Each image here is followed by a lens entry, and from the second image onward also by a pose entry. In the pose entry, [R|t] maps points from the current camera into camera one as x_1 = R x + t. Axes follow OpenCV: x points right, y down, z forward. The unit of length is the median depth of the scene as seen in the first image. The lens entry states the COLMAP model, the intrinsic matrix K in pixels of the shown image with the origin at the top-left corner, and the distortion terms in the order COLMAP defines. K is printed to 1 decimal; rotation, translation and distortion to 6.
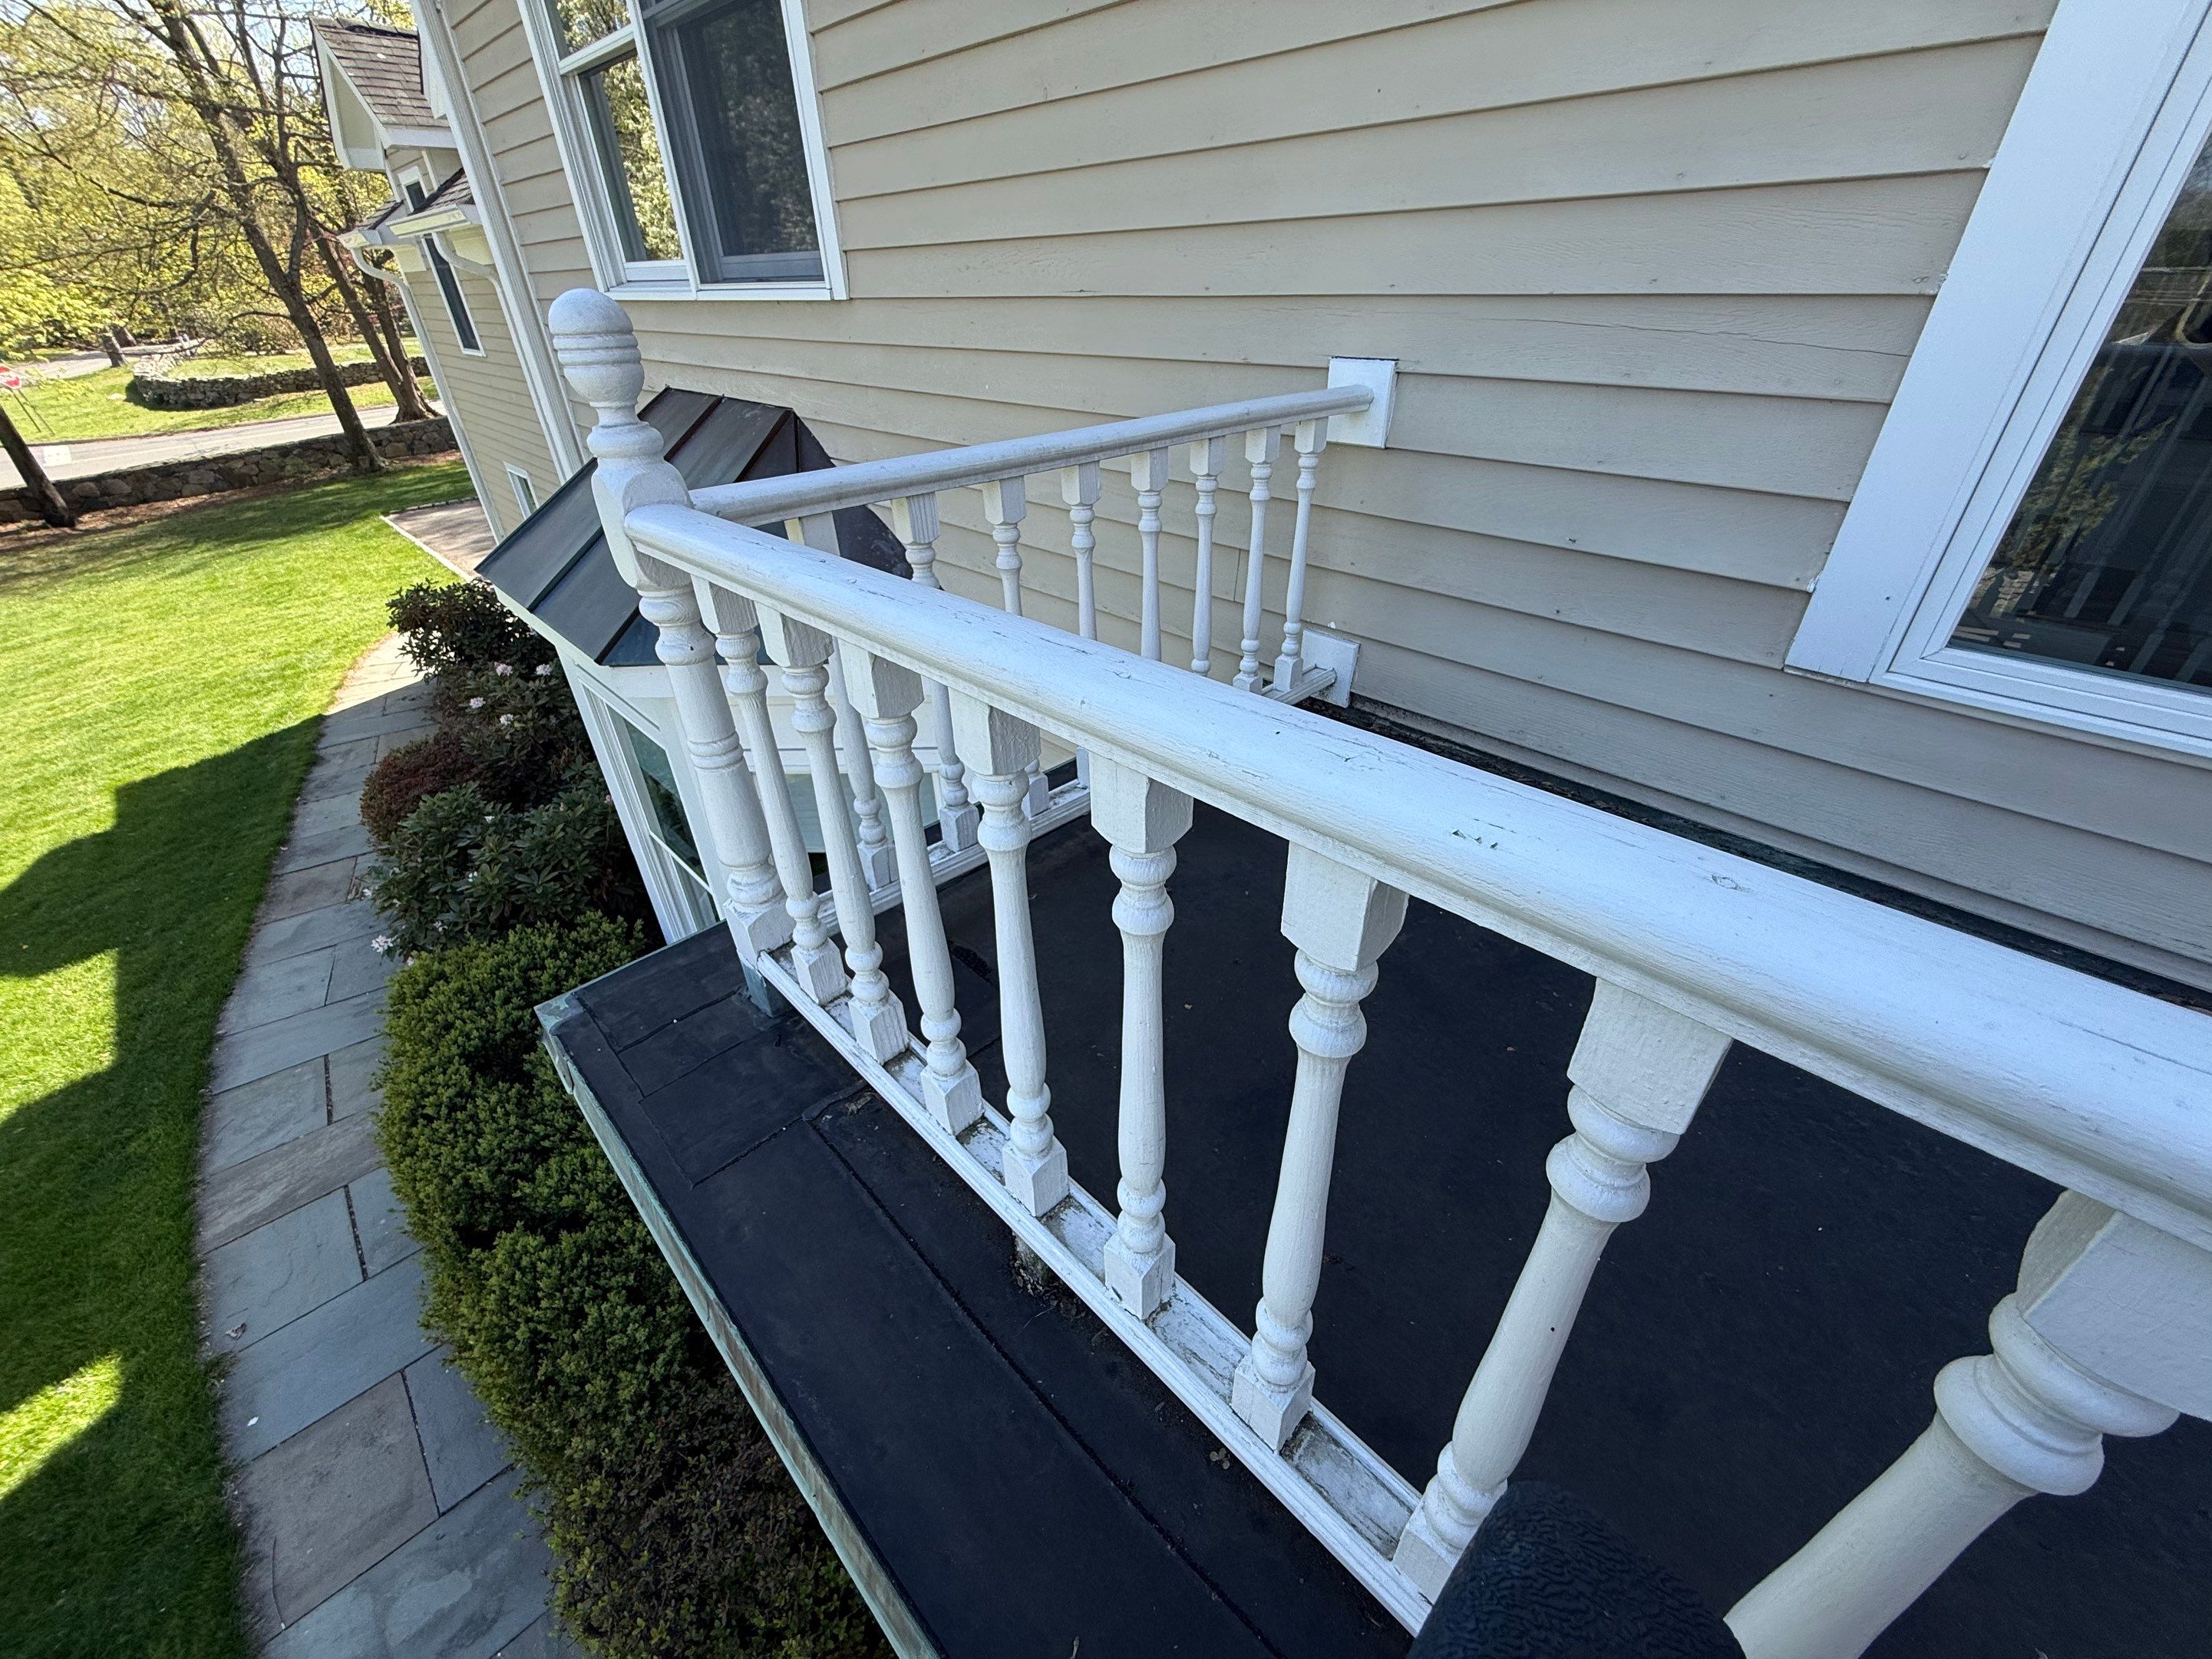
lens RADIAL K [[877.6, 0, 1104.8], [0, 877.6, 825.5], [0, 0, 1]] dist [-0.000806, 0.000243]
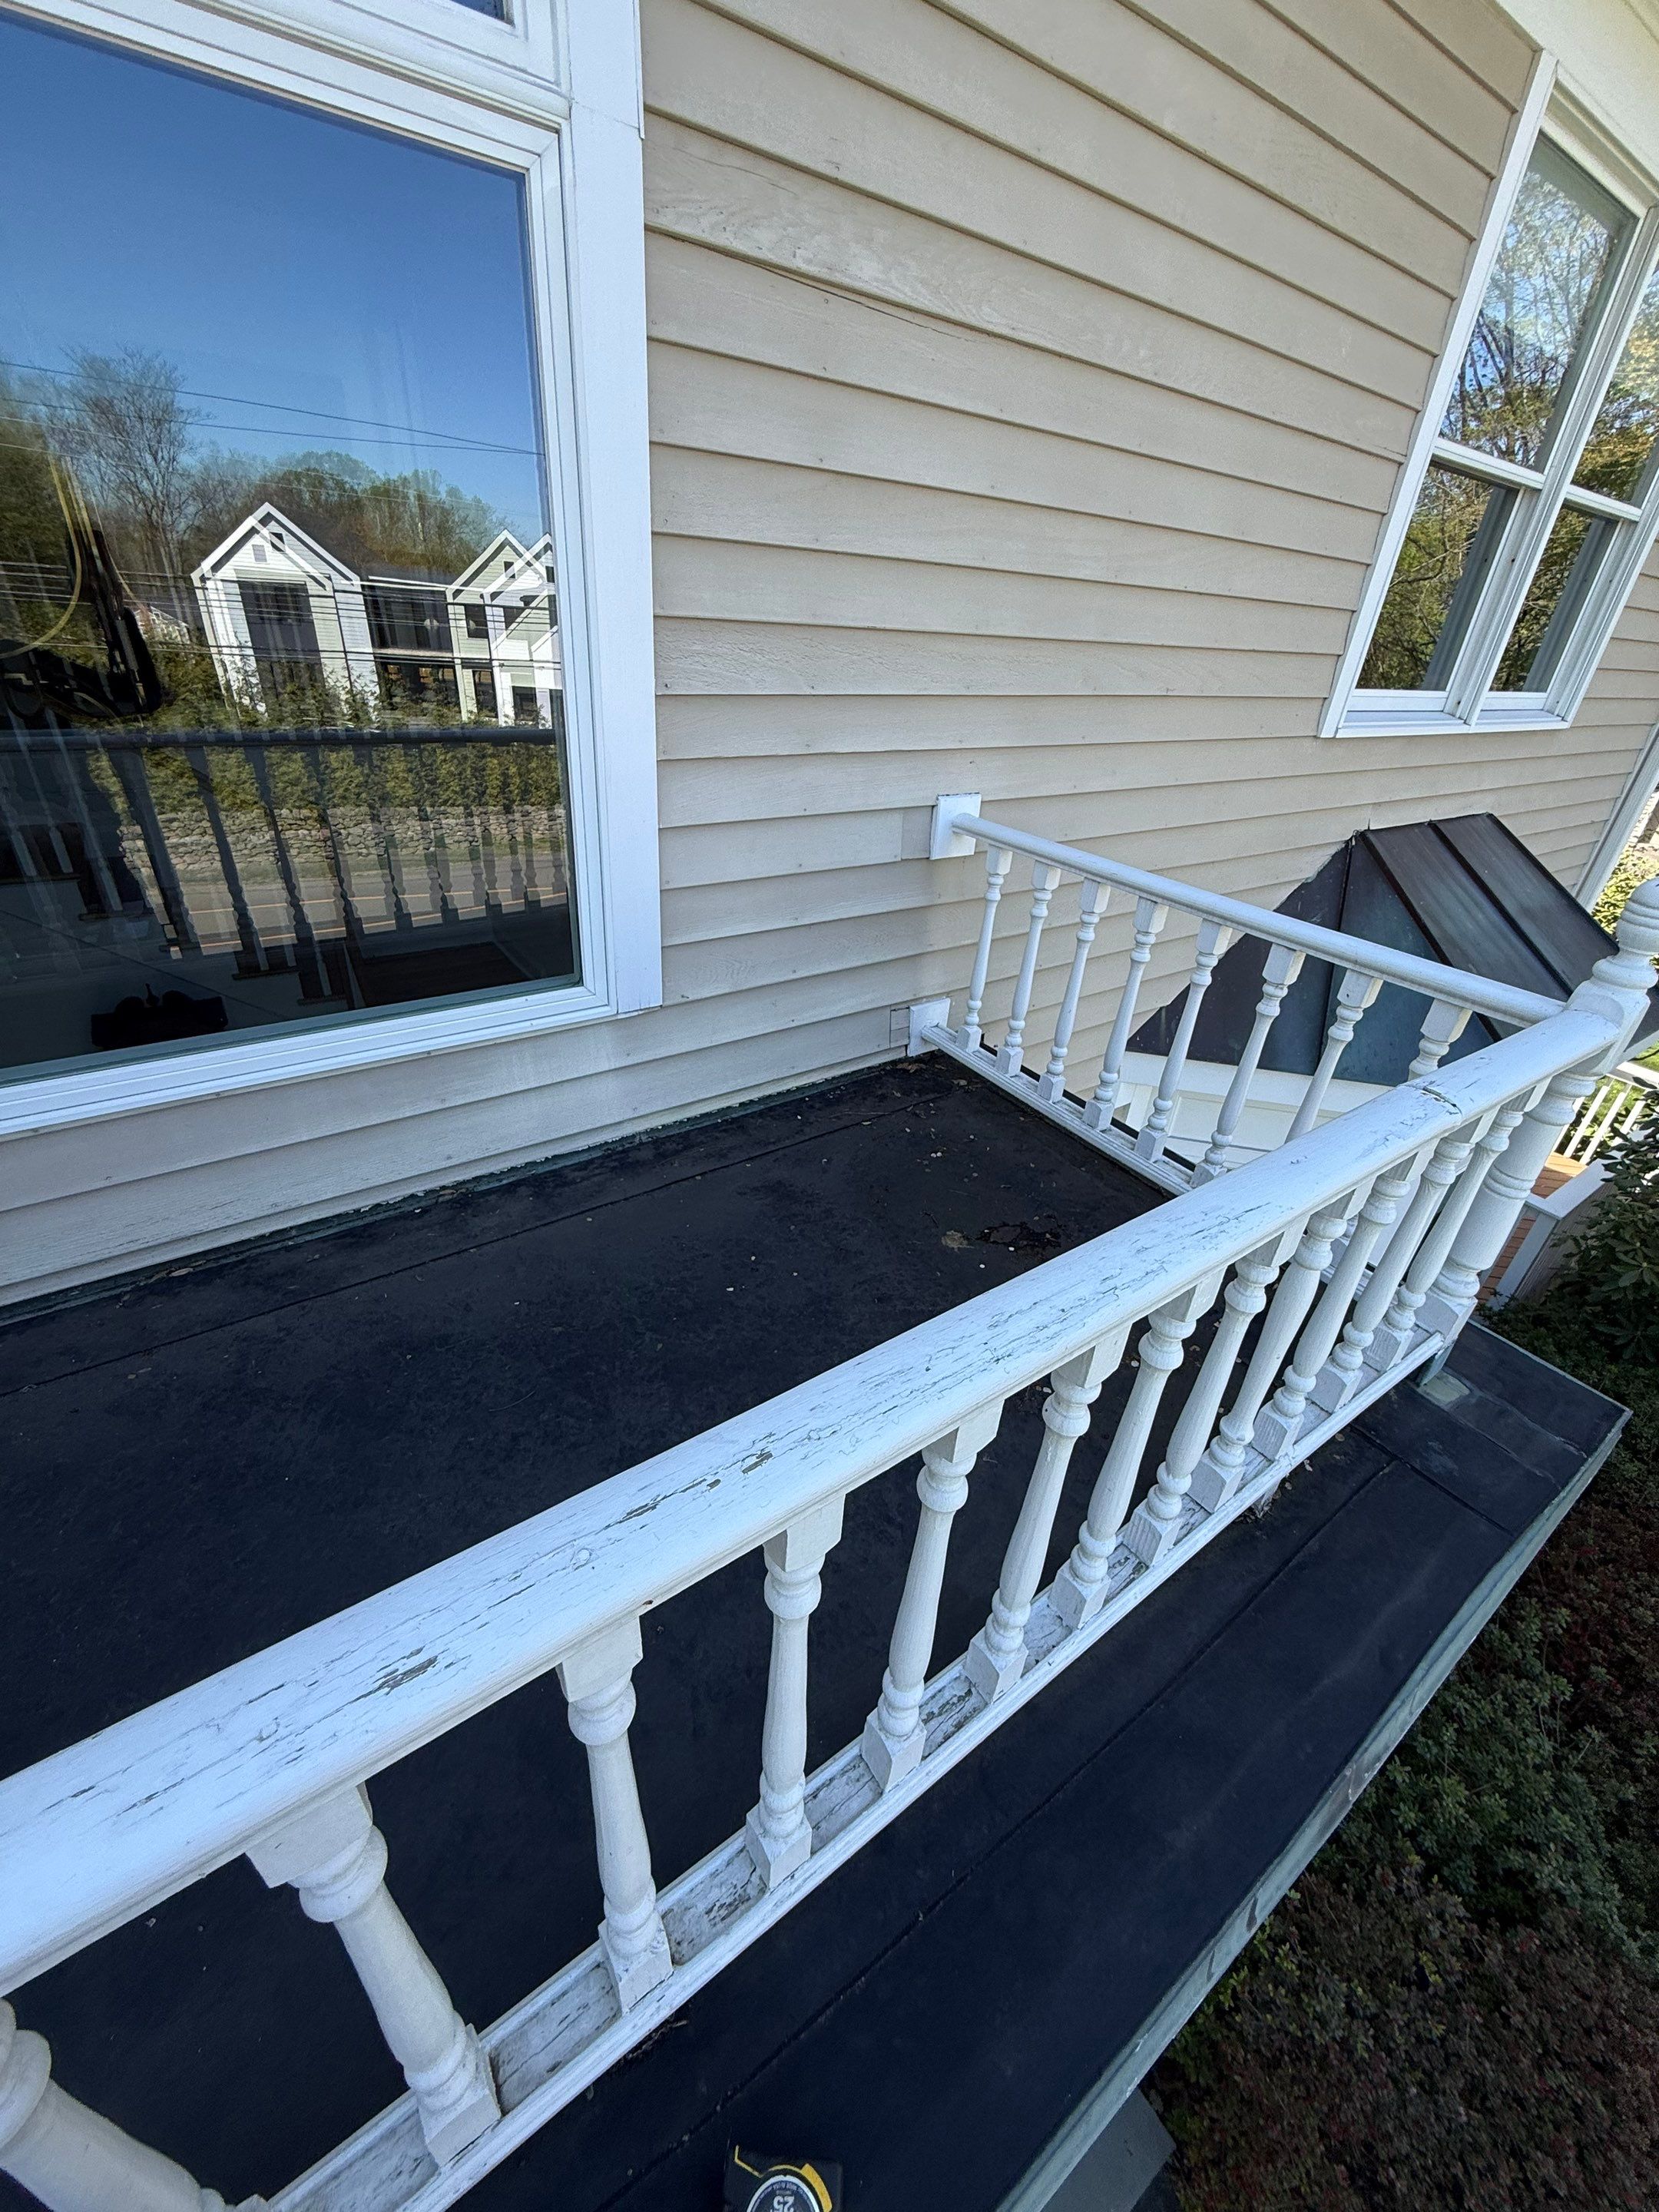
lens RADIAL K [[877.7, 0, 827.3], [0, 877.7, 1104.6], [0, 0, 1]] dist [-0.000806, 0.000243]
pose [[0.149517, -0.466087, 0.872014, -0.655858], [0.473532, 0.807964, 0.350660, -0.436075], [-0.867993, 0.360496, 0.341511, 0.549992]]
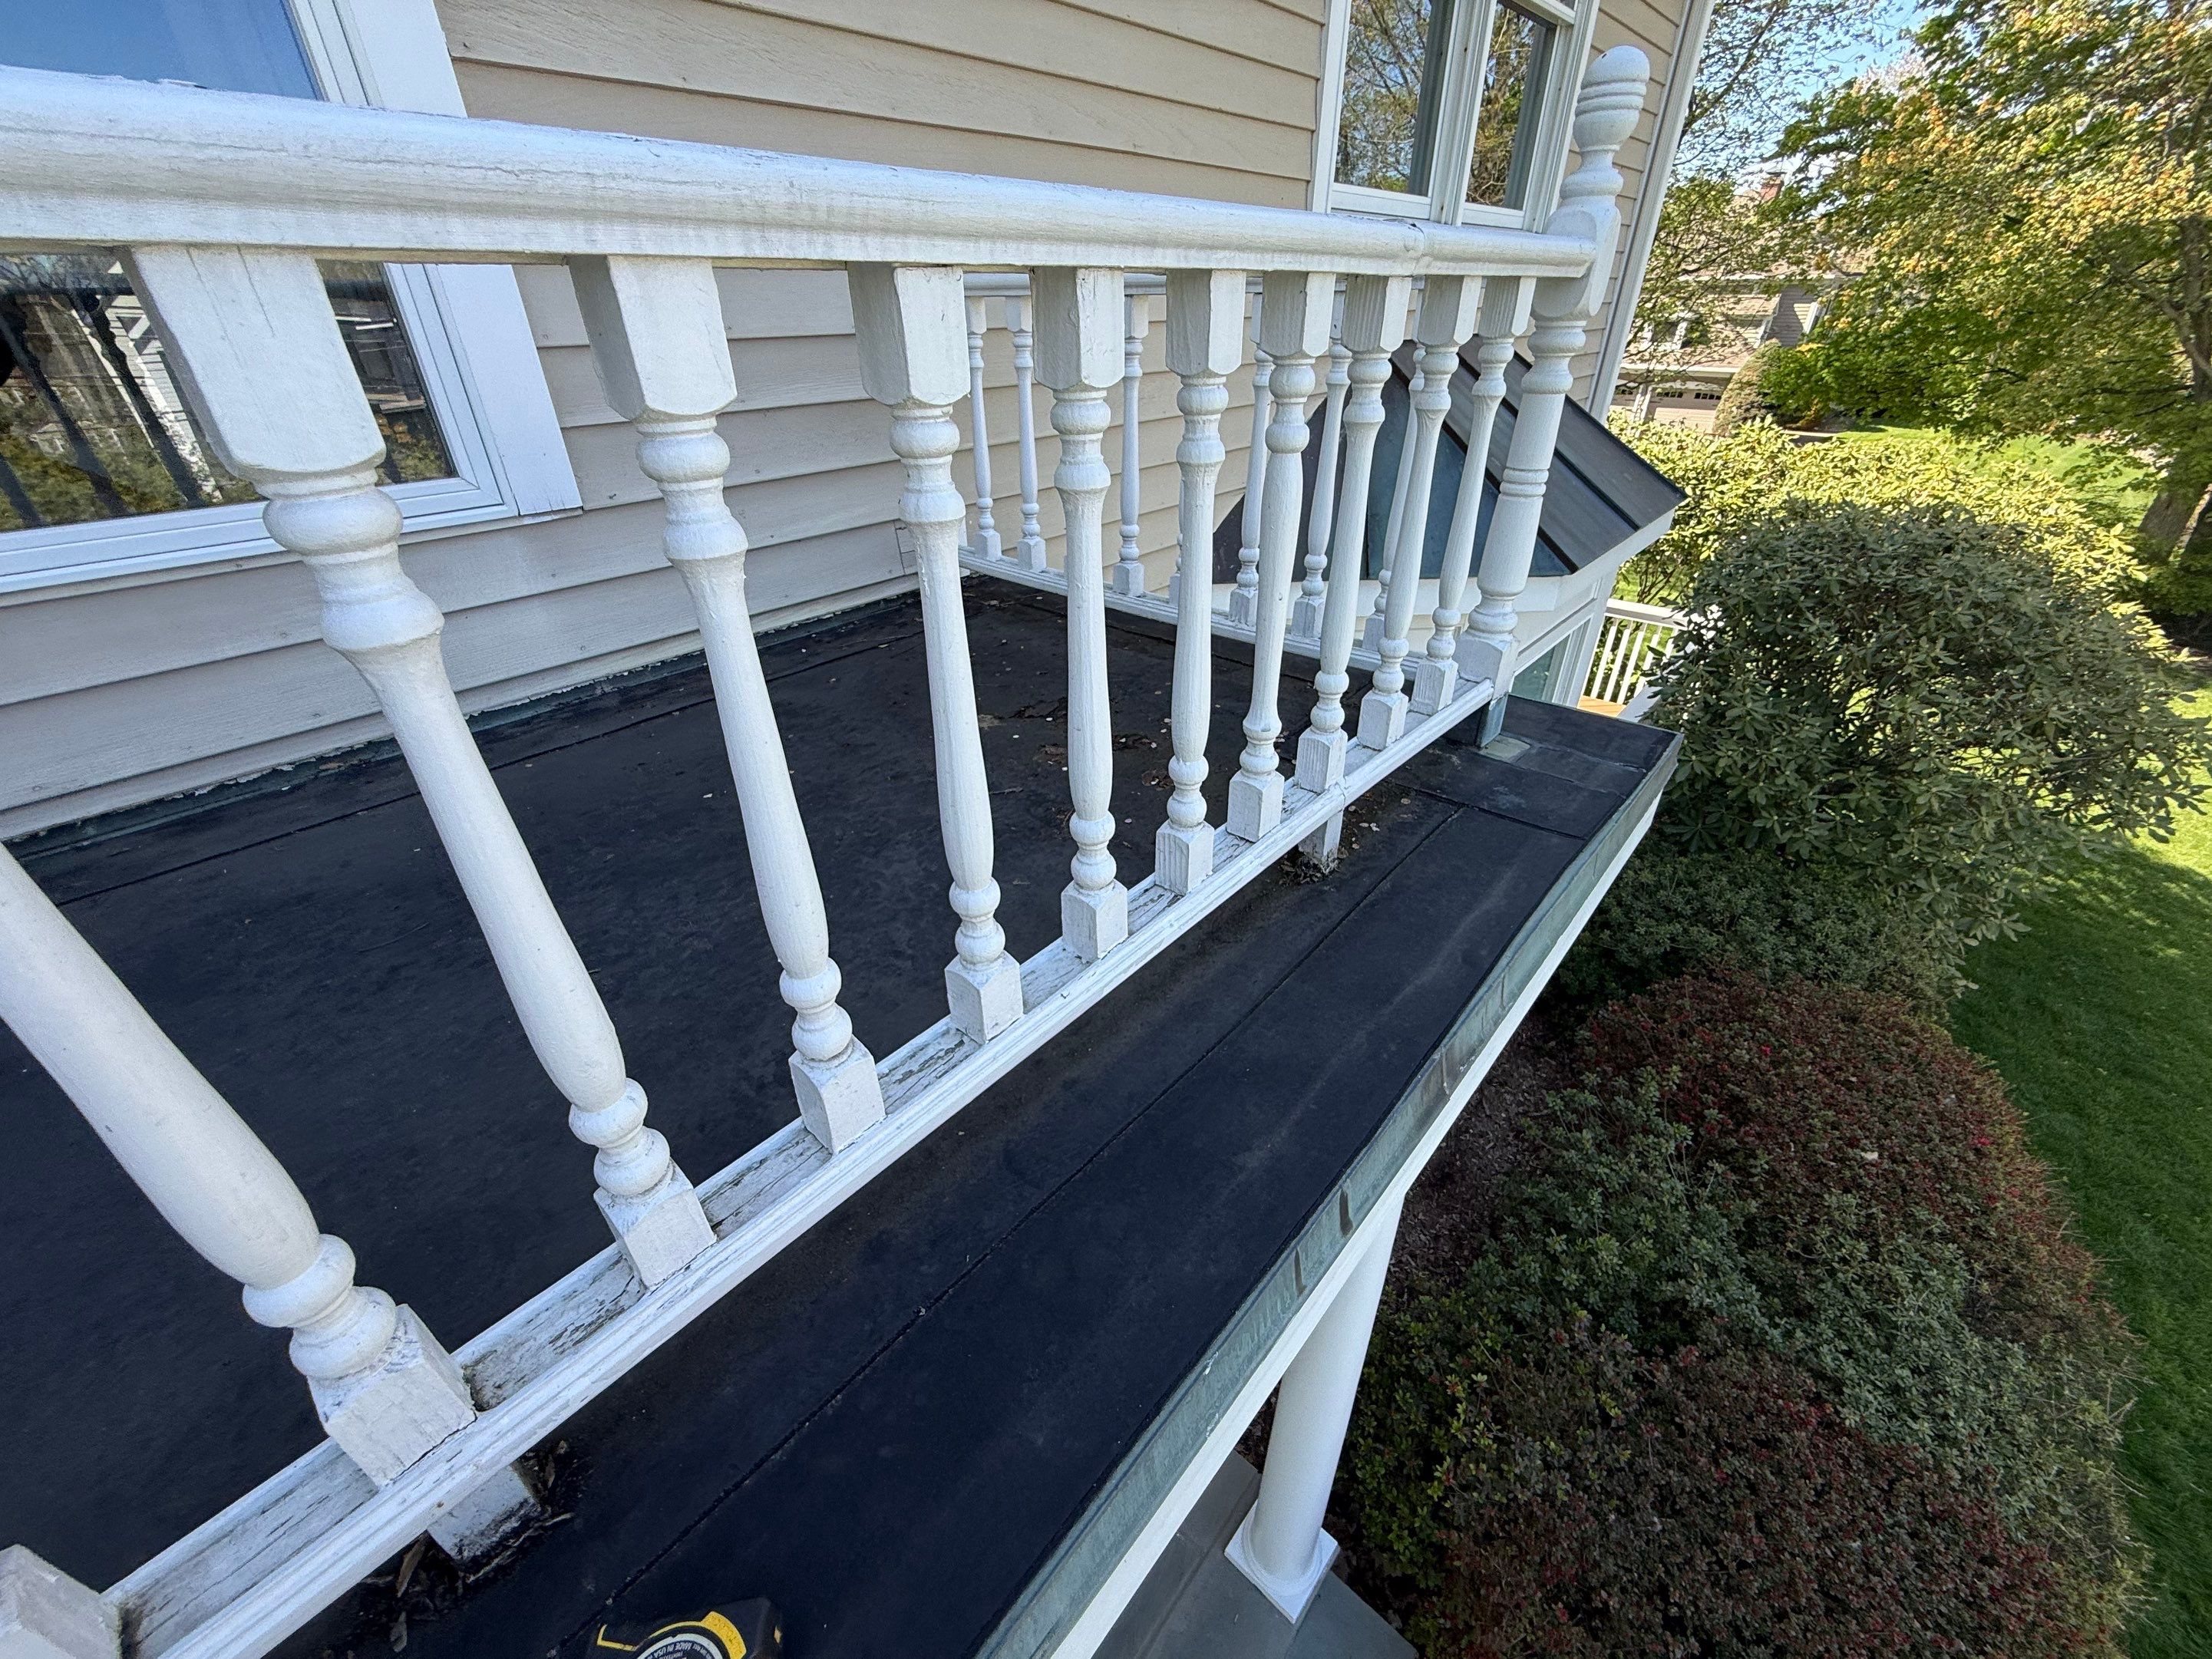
lens RADIAL K [[877.6, 0, 1097.8], [0, 877.6, 833.4], [0, 0, 1]] dist [-0.000806, 0.000243]
pose [[-0.074495, -0.495389, 0.865471, -0.655306], [0.551872, 0.702387, 0.449543, -0.237305], [-0.830595, 0.511118, 0.221067, 0.578217]]
